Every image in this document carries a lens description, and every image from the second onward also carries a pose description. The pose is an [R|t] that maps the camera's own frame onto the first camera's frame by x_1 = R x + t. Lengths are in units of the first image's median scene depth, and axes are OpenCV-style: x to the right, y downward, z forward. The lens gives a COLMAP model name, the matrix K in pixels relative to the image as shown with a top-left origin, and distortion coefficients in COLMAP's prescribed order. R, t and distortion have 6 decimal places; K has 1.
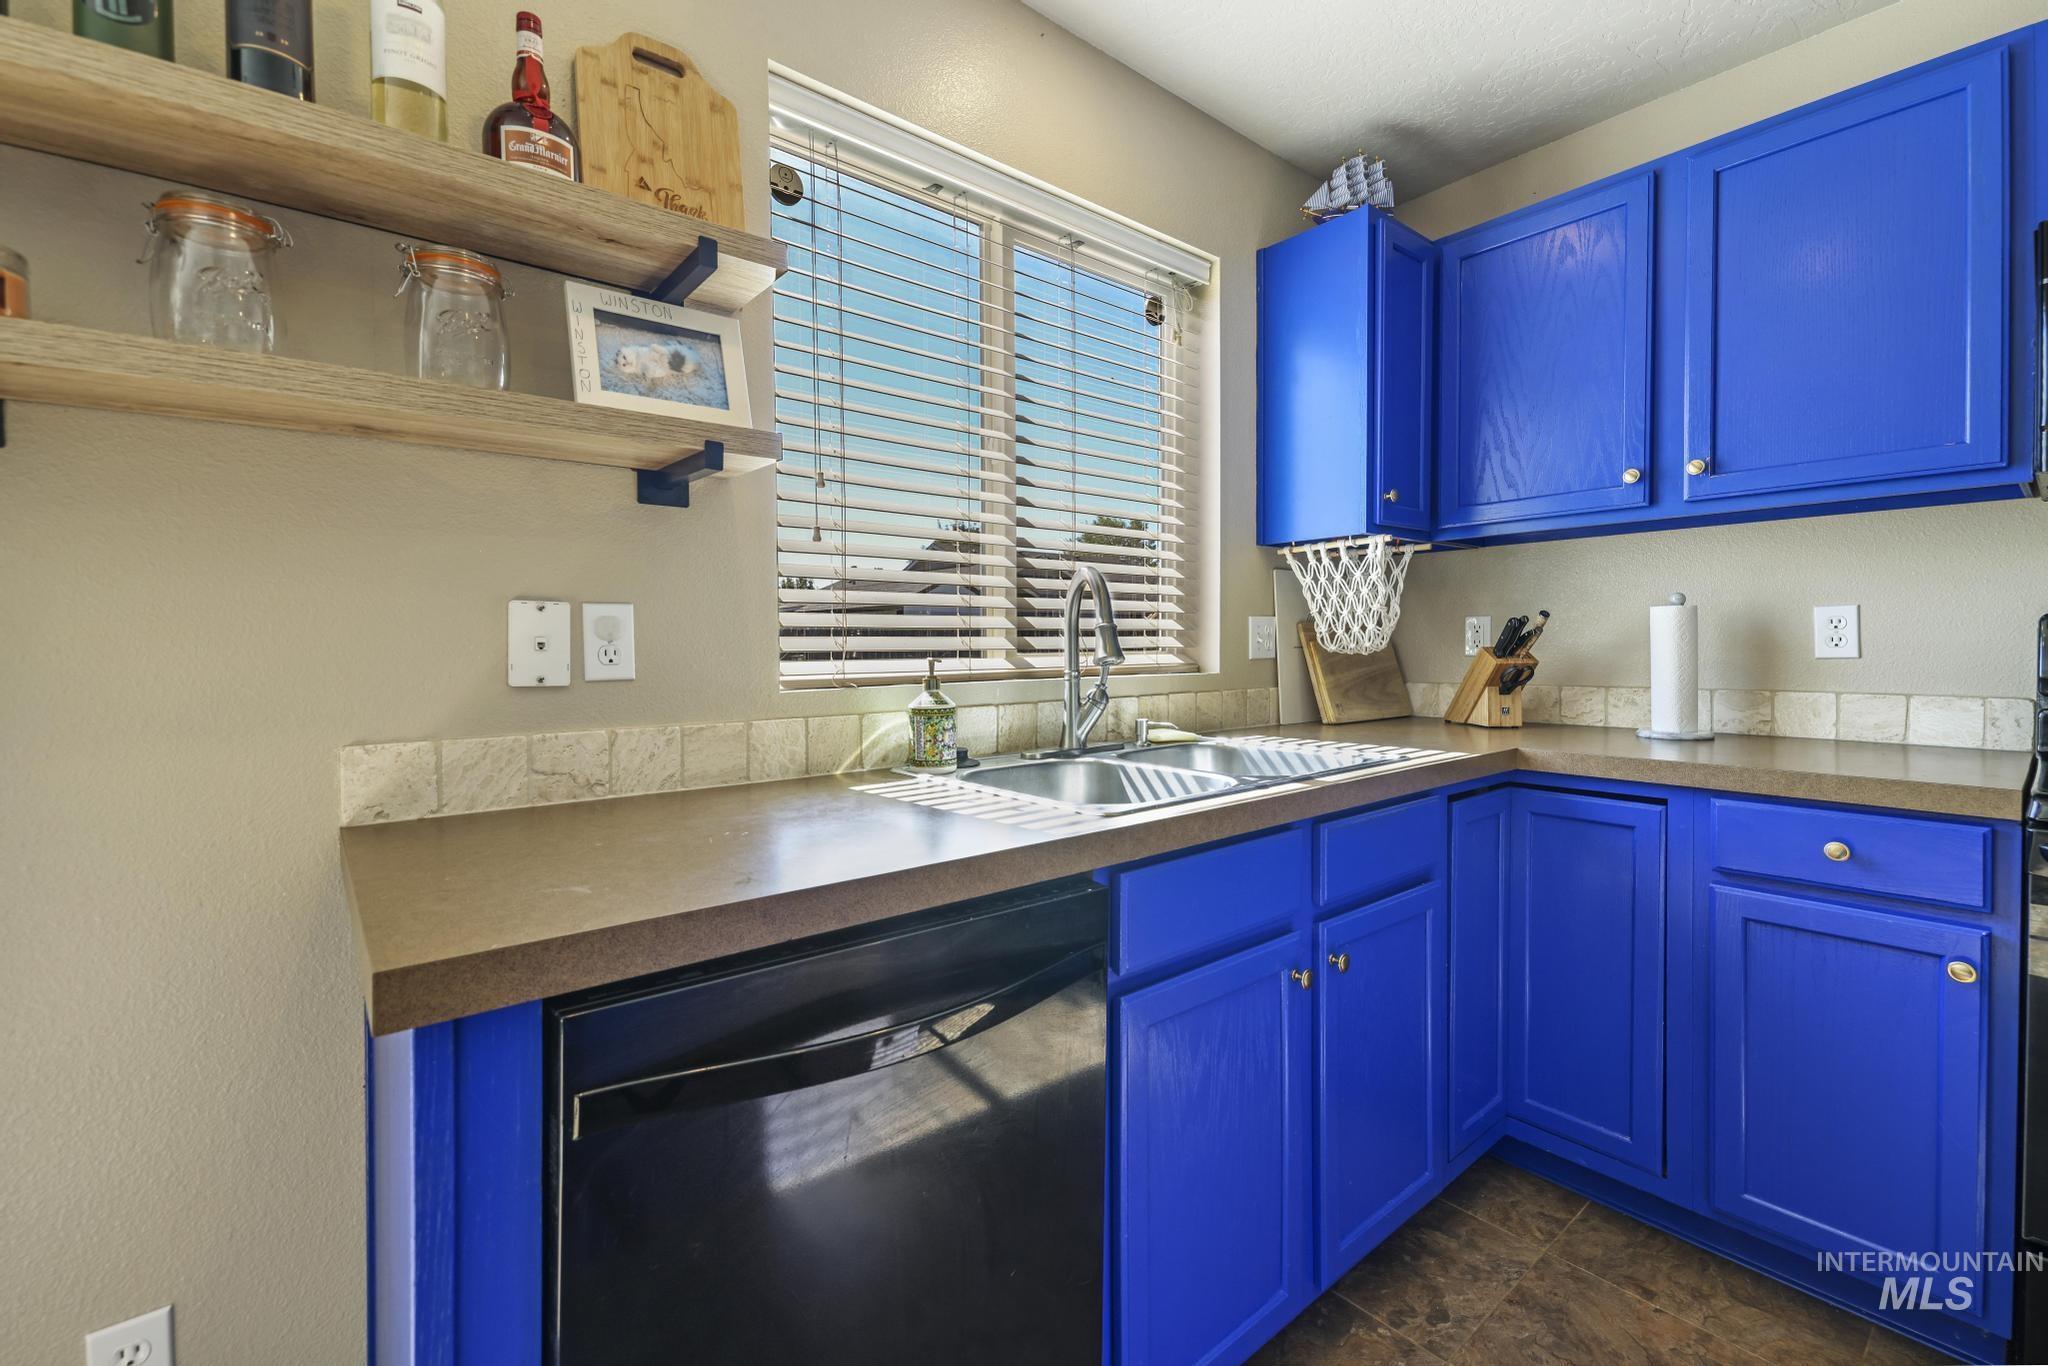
lens RADIAL K [[876.9, 0, 1000.4], [0, 876.9, 664.4], [0, 0, 1]] dist [0.015398, -0.000366]
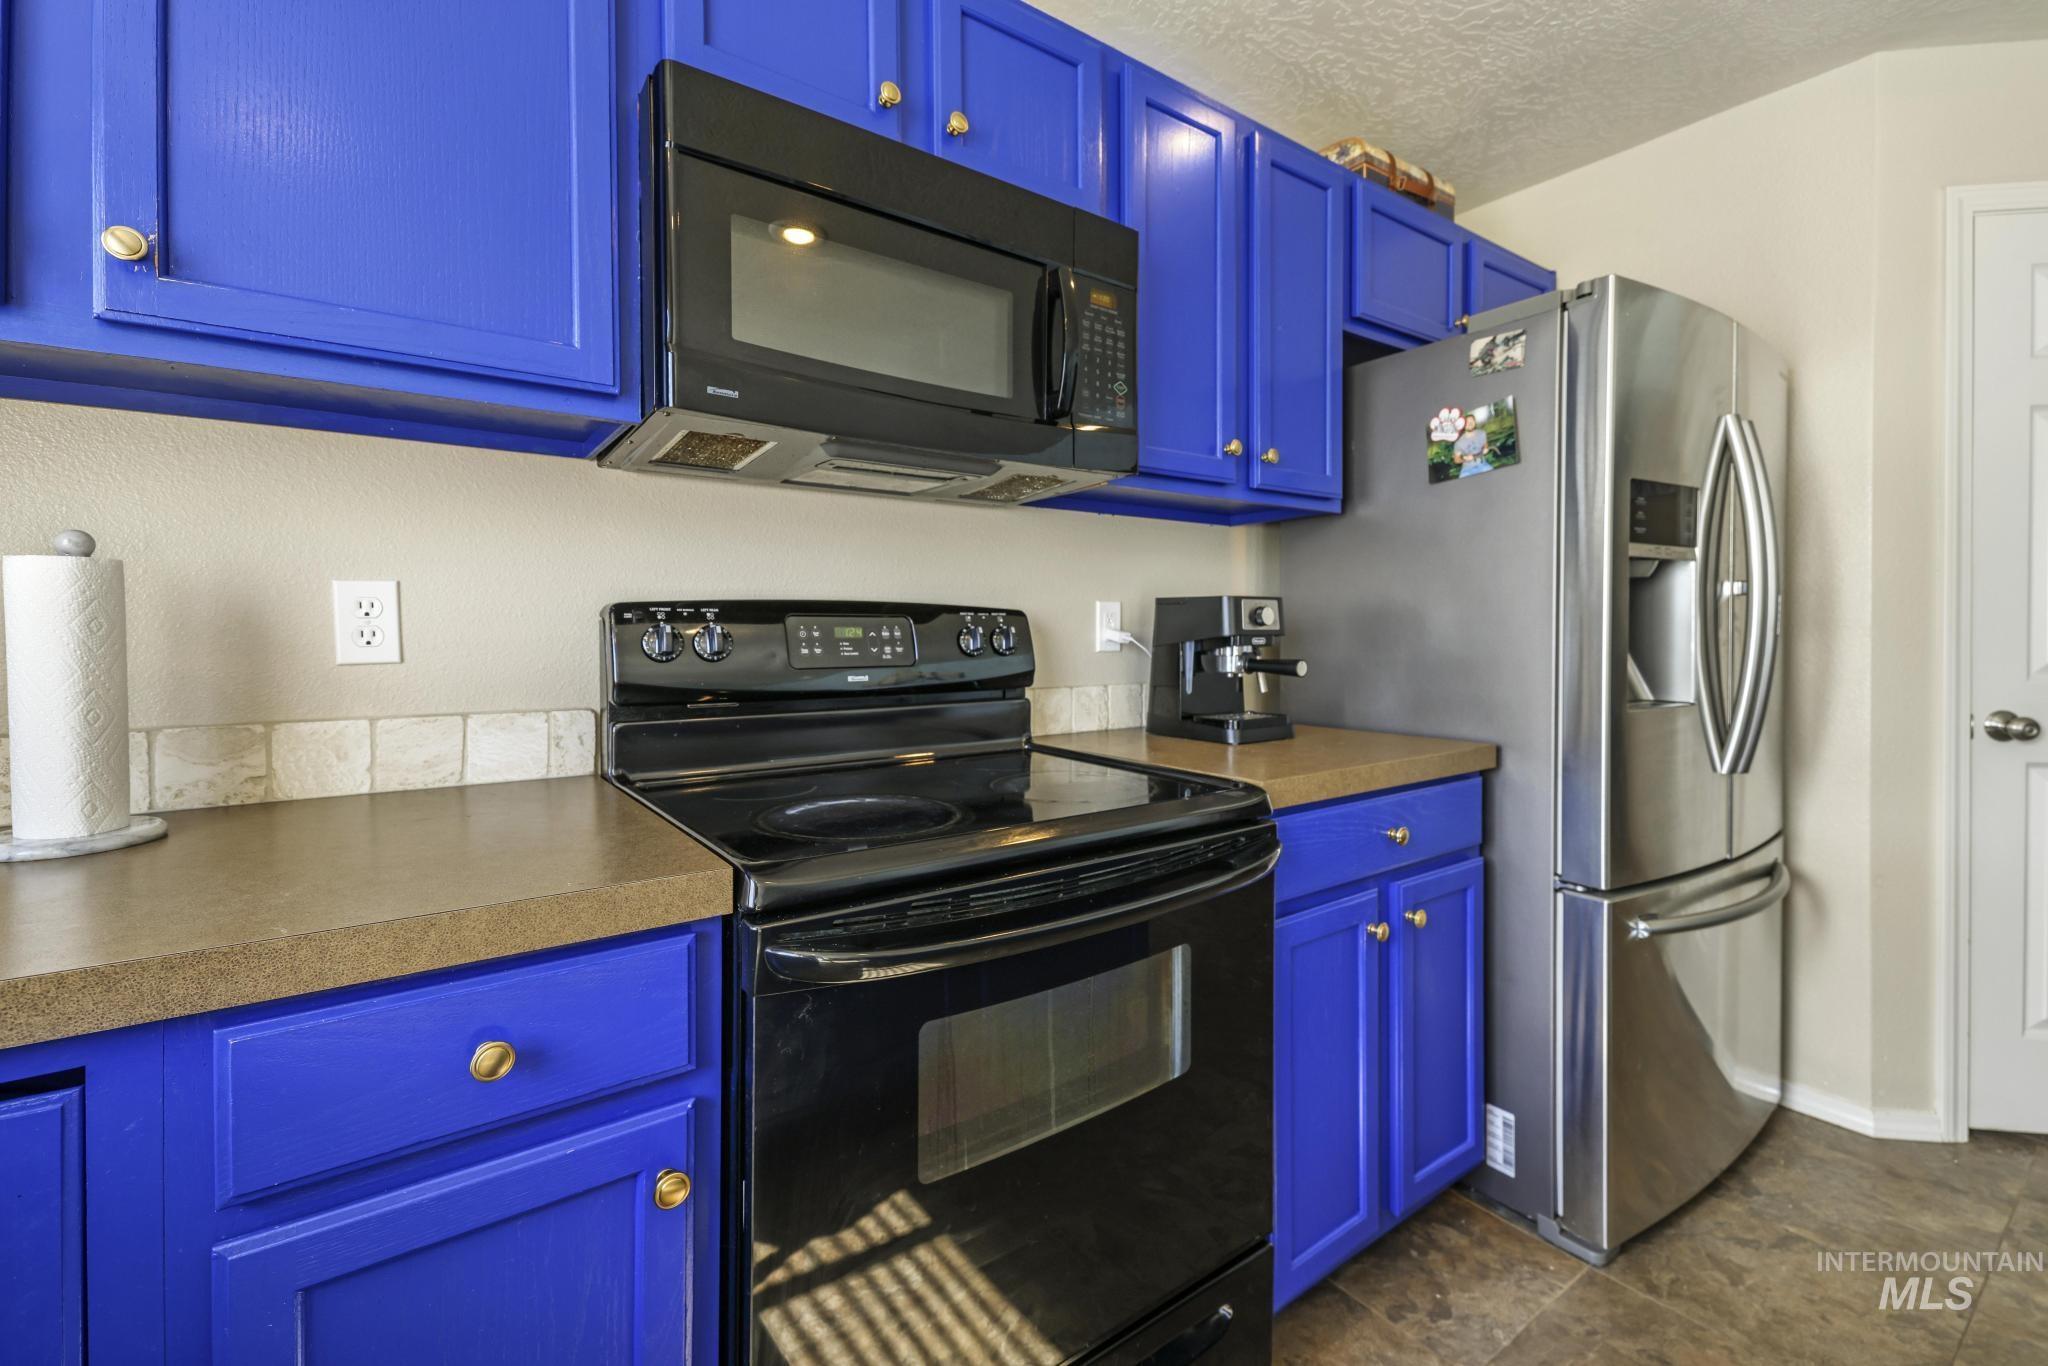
lens RADIAL K [[846.7, 0, 1020.4], [0, 846.7, 641.7], [0, 0, 1]] dist [0.027393, -0.011801]
pose [[0.054920, 0.000523, 0.998491, 0.382138], [0.023603, 0.999720, -0.001822, -0.011026], [-0.998212, 0.023668, 0.054892, 0.536448]]
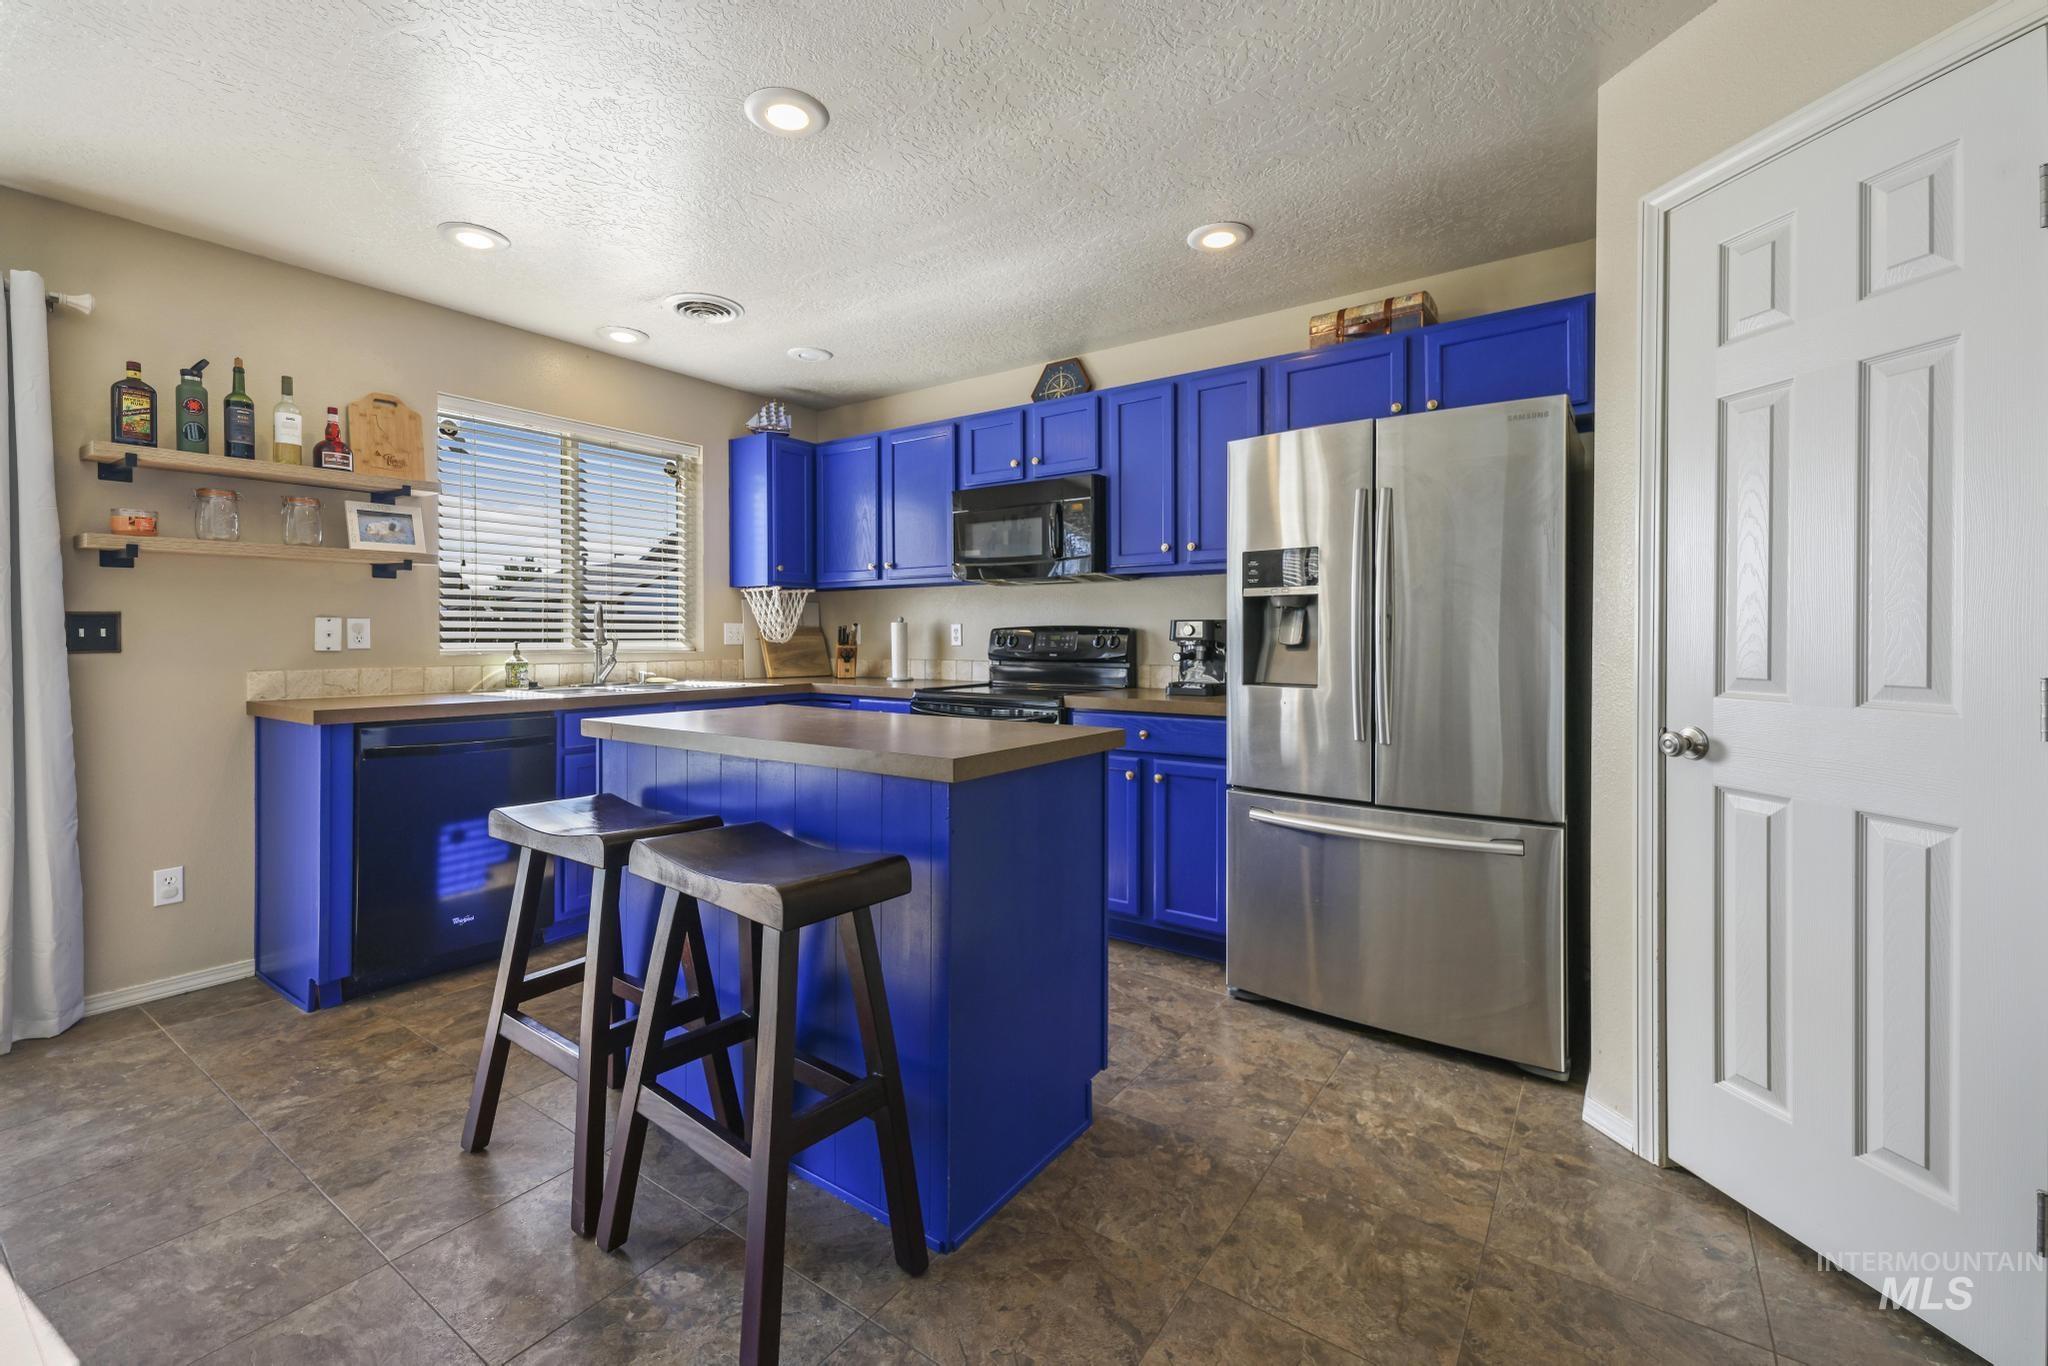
lens RADIAL K [[866.8, 0, 1007.3], [0, 866.8, 643.2], [0, 0, 1]] dist [0.012822, -0.000385]
pose [[0.961076, 0.008130, 0.276164, 0.456913], [-0.004621, 0.999900, -0.013354, 0.018268], [-0.276245, 0.011558, 0.961018, -1.347337]]
